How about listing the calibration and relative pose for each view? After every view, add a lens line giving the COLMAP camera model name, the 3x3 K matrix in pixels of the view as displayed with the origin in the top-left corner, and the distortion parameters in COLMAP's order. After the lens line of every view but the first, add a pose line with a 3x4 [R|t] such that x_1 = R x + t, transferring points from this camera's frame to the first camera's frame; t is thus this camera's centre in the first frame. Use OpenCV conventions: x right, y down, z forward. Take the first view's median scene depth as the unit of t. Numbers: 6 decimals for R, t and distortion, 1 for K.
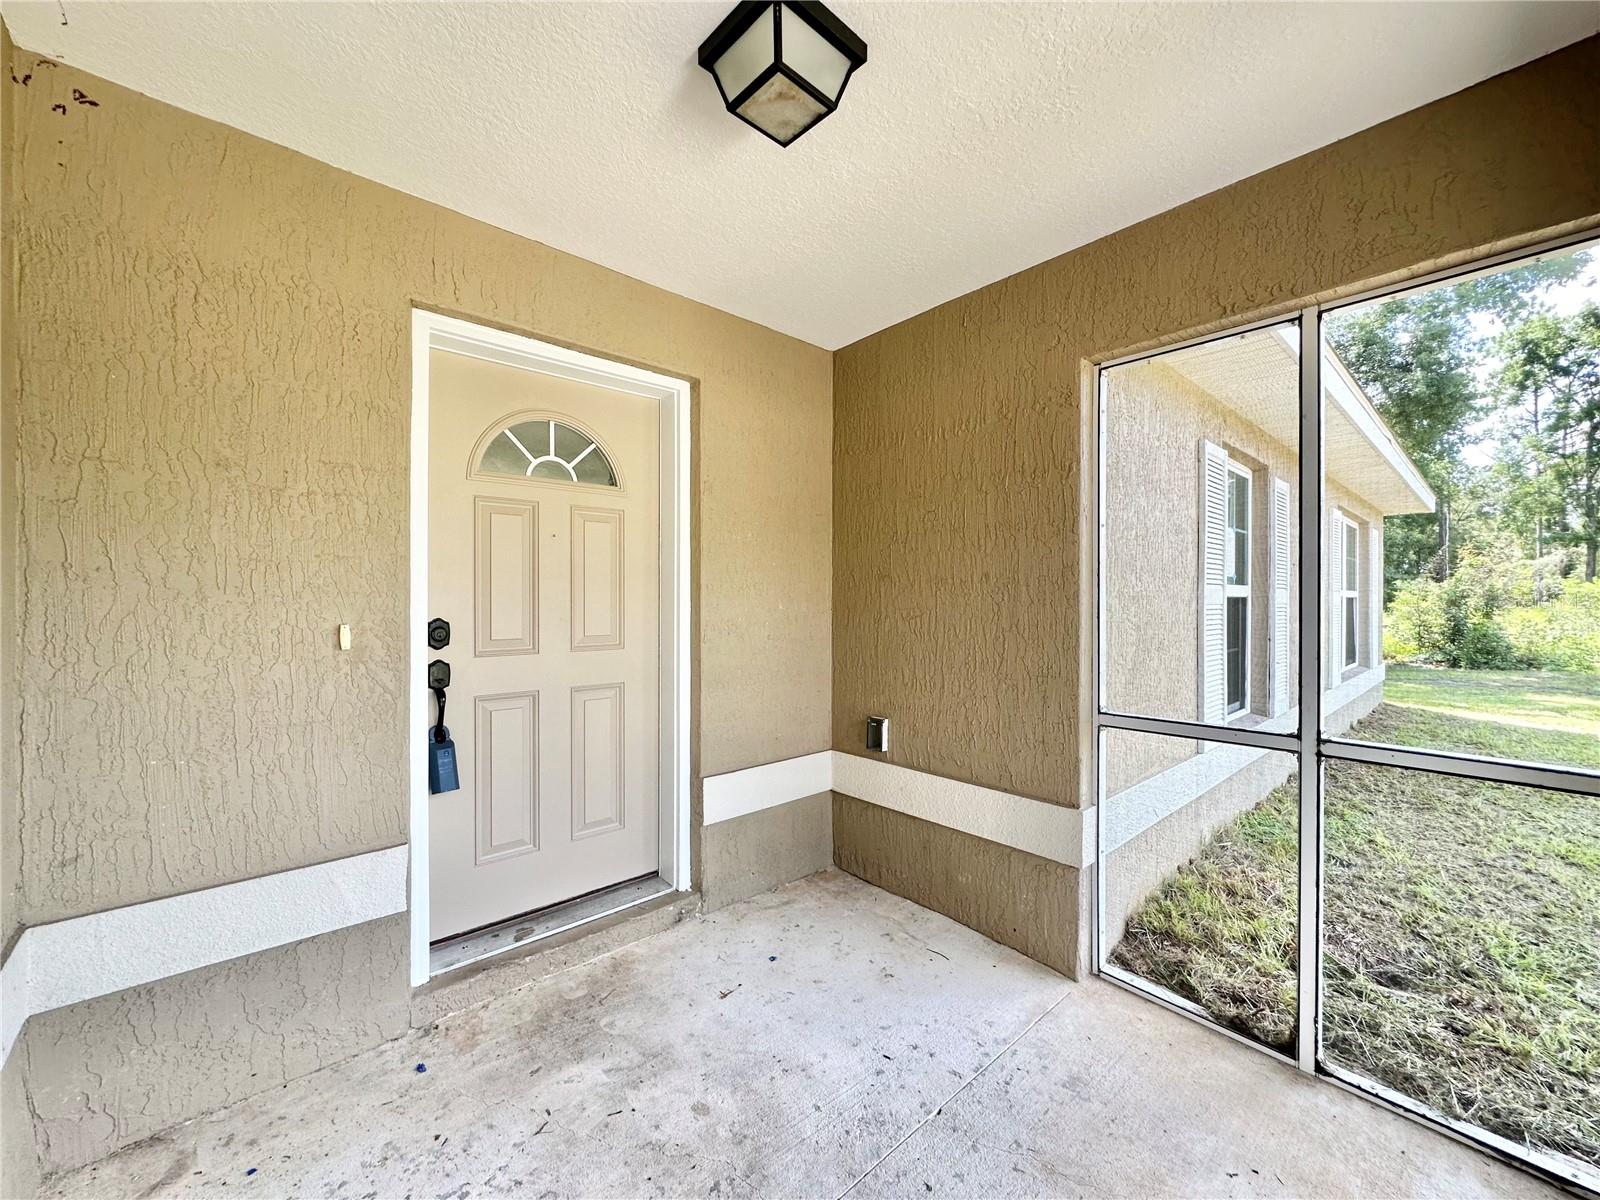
lens RADIAL K [[640.0, 0, 800.9], [0, 640.0, 598.7], [0, 0, 1]] dist [-0.005216, 0.001598]
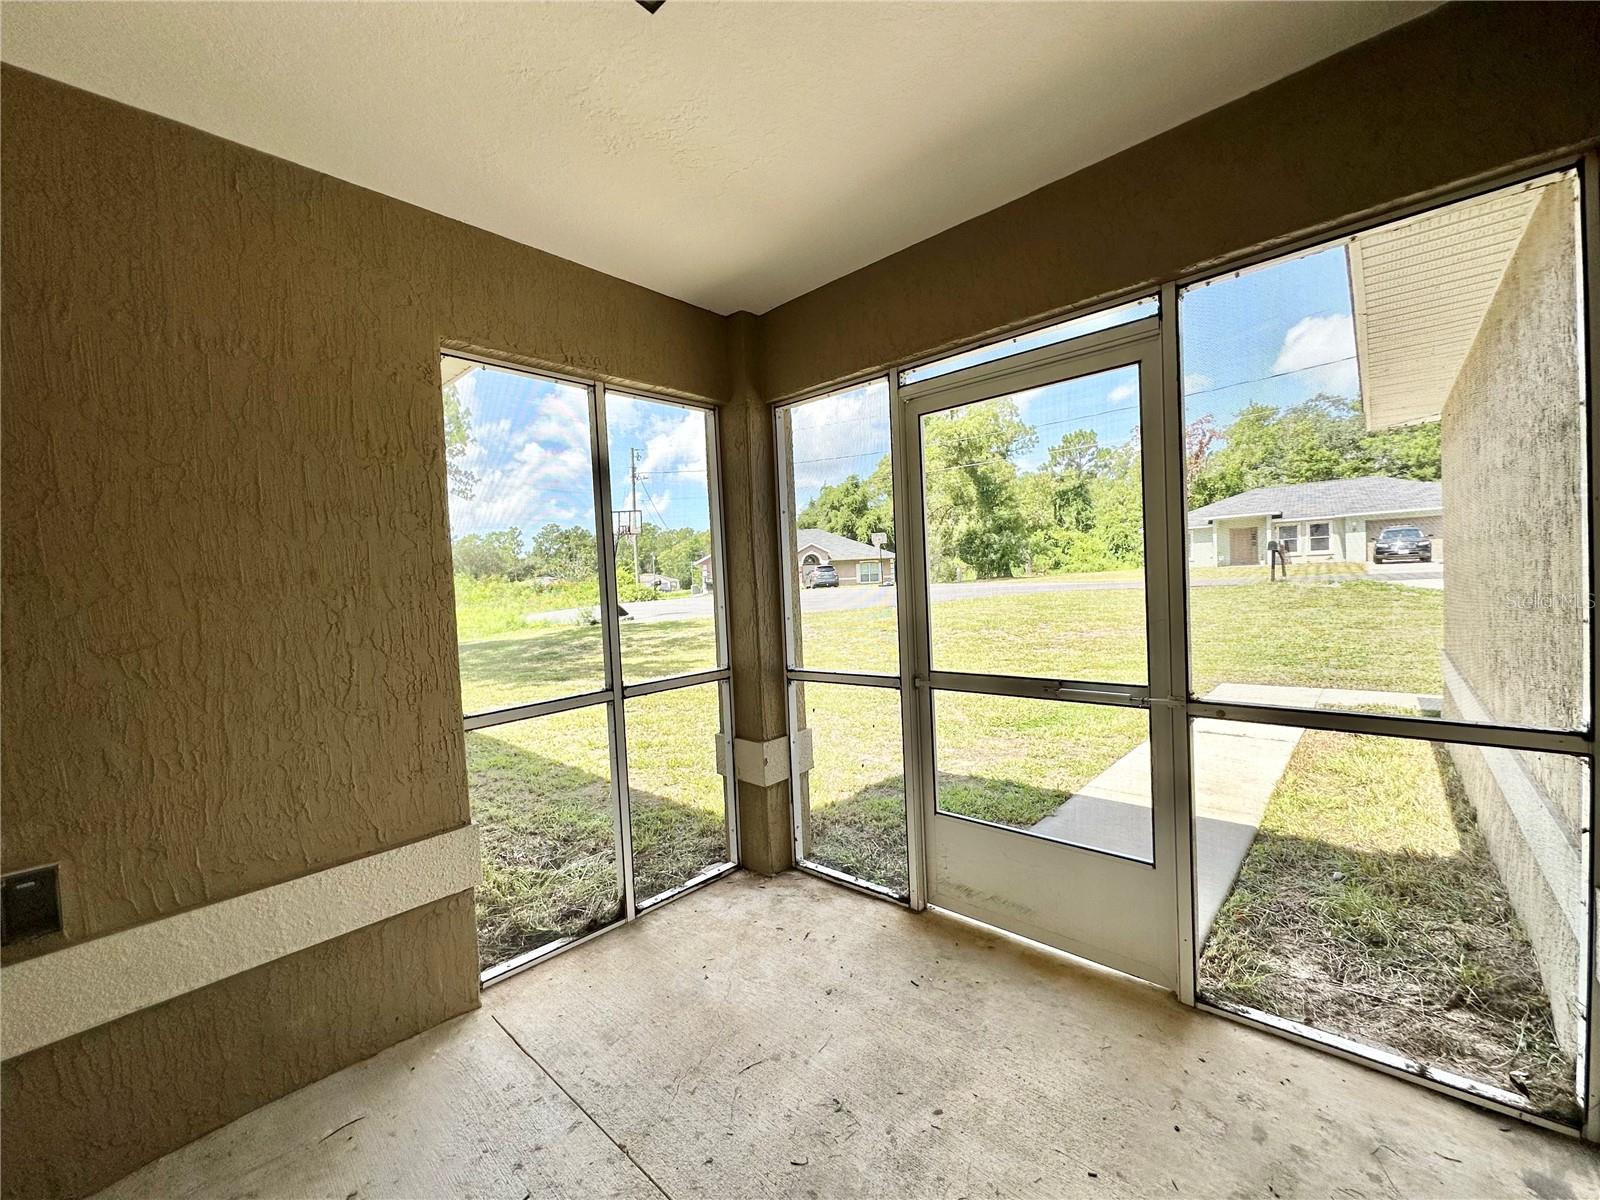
lens RADIAL K [[640.0, 0, 800.7], [0, 640.0, 600.2], [0, 0, 1]] dist [-0.005216, 0.001598]
pose [[-0.104125, -0.030279, 0.994103, -0.498563], [0.047234, 0.998258, 0.035353, -0.006782], [-0.993442, 0.050637, -0.102513, 0.560496]]
